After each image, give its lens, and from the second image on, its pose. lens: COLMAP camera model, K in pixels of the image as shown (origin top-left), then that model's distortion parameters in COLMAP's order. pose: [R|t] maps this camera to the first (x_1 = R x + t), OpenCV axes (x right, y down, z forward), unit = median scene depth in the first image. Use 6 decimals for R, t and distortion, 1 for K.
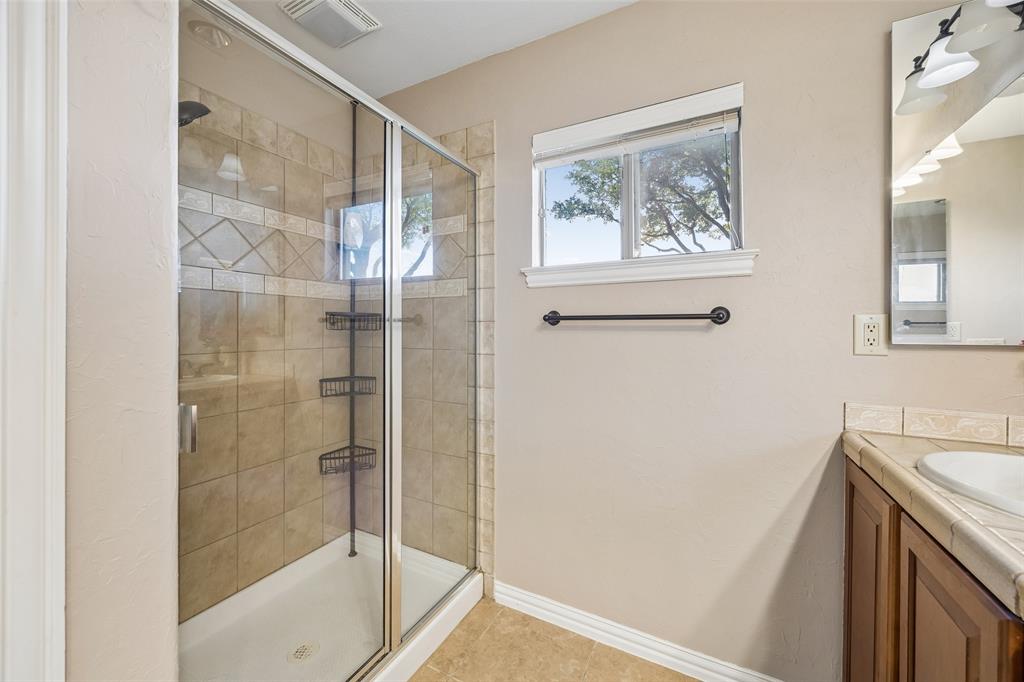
lens RADIAL K [[401.9, 0, 508.7], [0, 401.9, 334.1], [0, 0, 1]] dist [-0.003403, -0.000610]
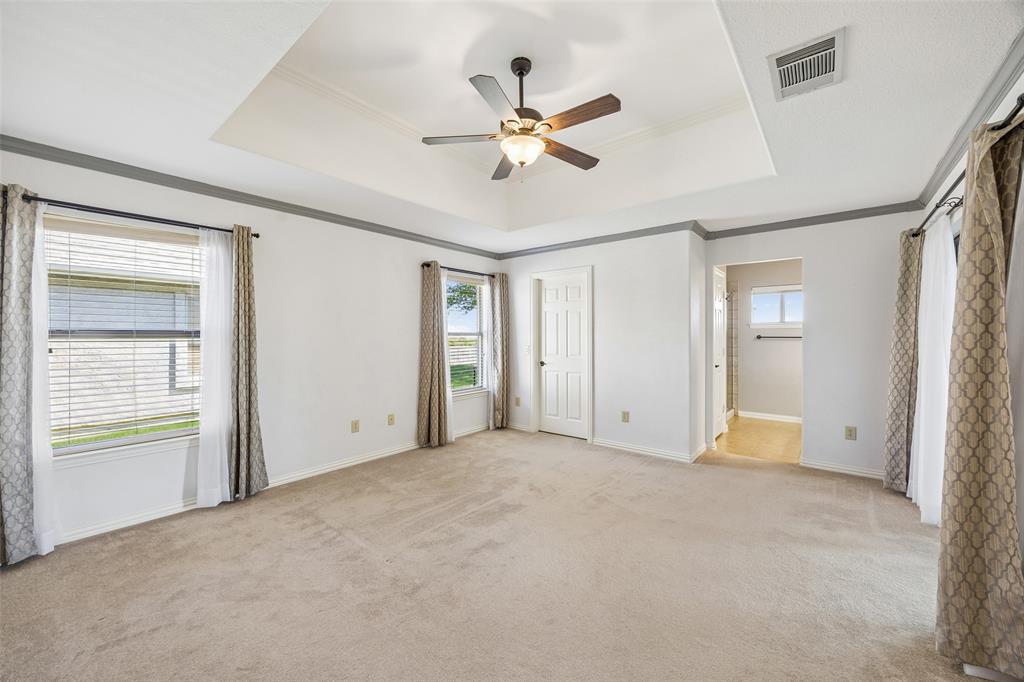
lens RADIAL K [[401.9, 0, 501.6], [0, 401.9, 338.3], [0, 0, 1]] dist [-0.003403, -0.000610]
pose [[0.979823, -0.002944, -0.199844, -1.452773], [0.002963, 0.999996, -0.000201, -0.033132], [0.199844, -0.000396, 0.979828, -3.062289]]
